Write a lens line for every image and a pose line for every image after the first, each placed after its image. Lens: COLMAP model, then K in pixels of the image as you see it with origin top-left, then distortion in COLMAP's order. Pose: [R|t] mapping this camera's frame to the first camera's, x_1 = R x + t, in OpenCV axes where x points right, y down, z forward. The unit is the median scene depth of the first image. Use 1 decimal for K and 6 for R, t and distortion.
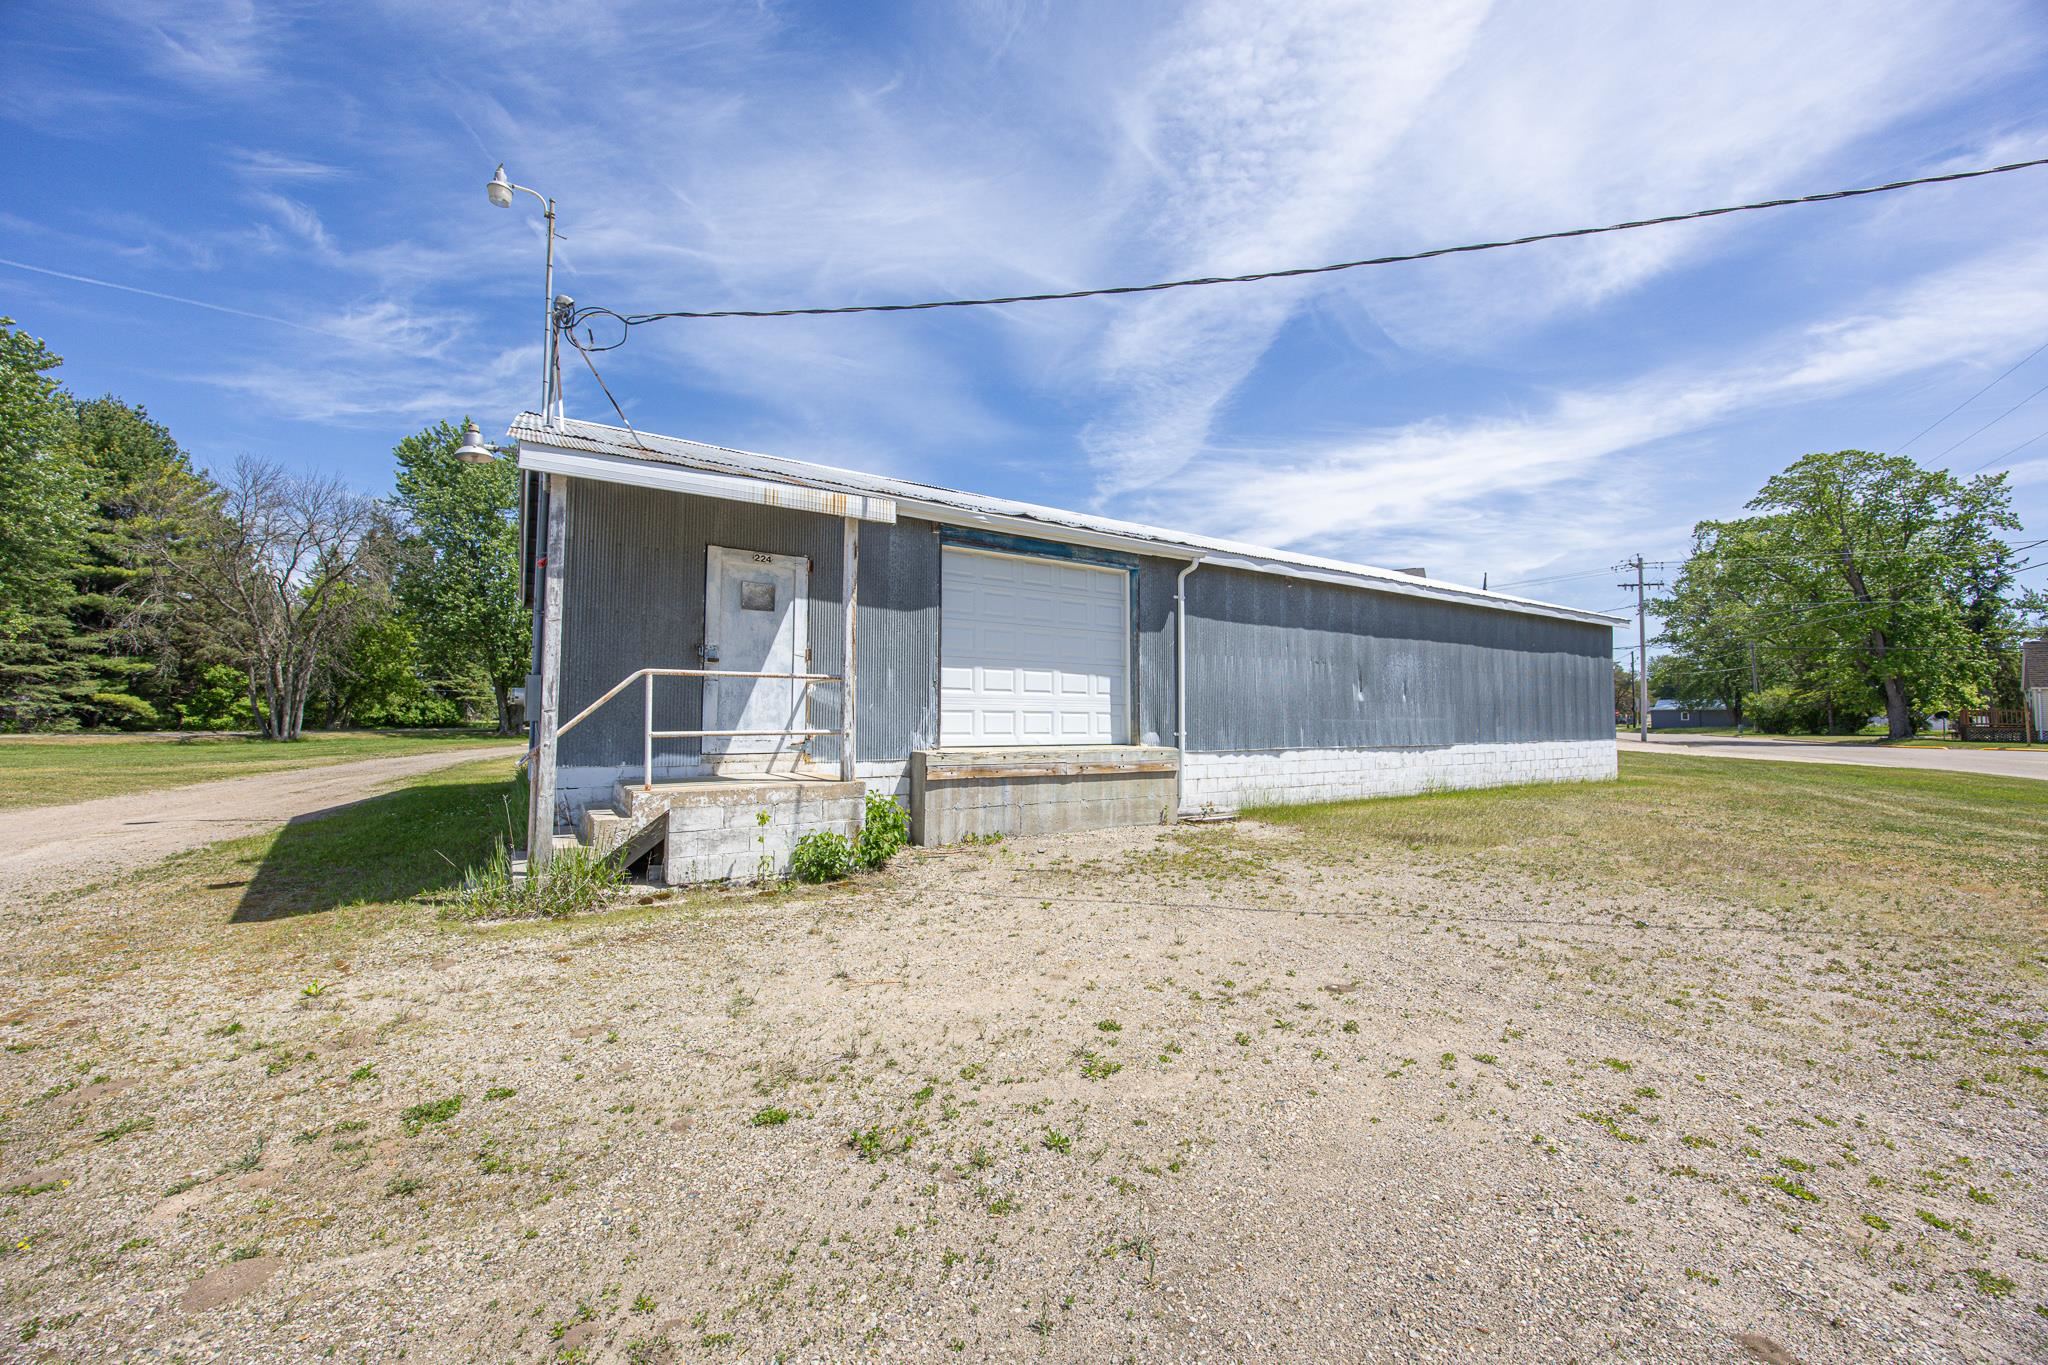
lens RADIAL K [[795.5, 0, 1014.8], [0, 795.5, 681.6], [0, 0, 1]] dist [-0.007007, -0.000061]
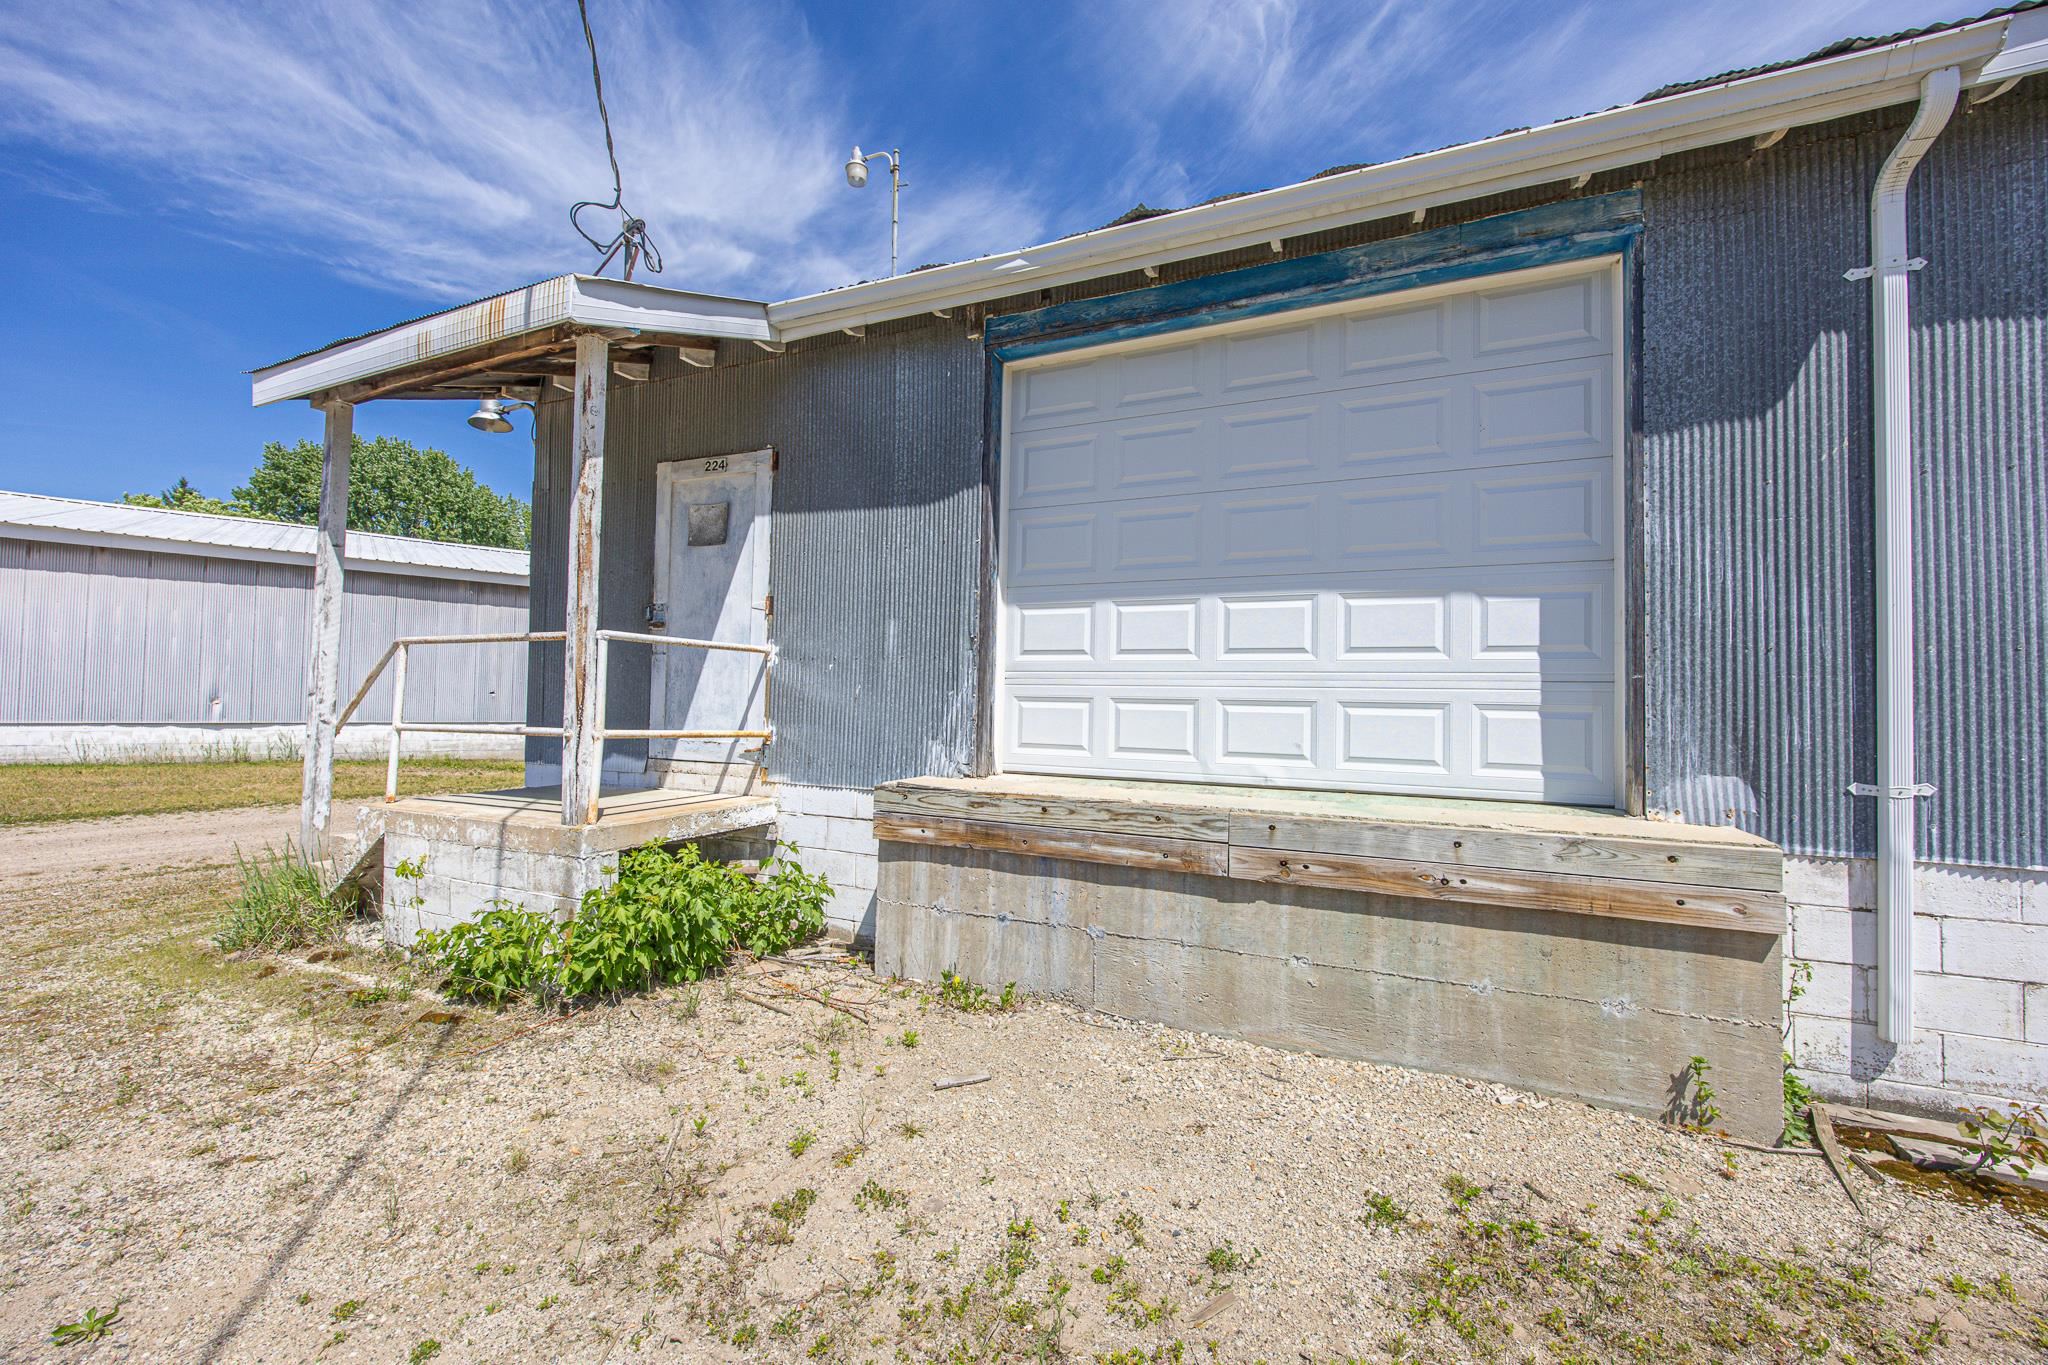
lens RADIAL K [[795.5, 0, 1014.8], [0, 795.5, 681.6], [0, 0, 1]] dist [-0.007007, -0.000061]
pose [[0.549074, -0.021183, -0.835505, 0.308666], [0.023957, 0.999667, -0.009601, 0.030368], [0.835431, -0.014744, 0.549398, 0.717496]]
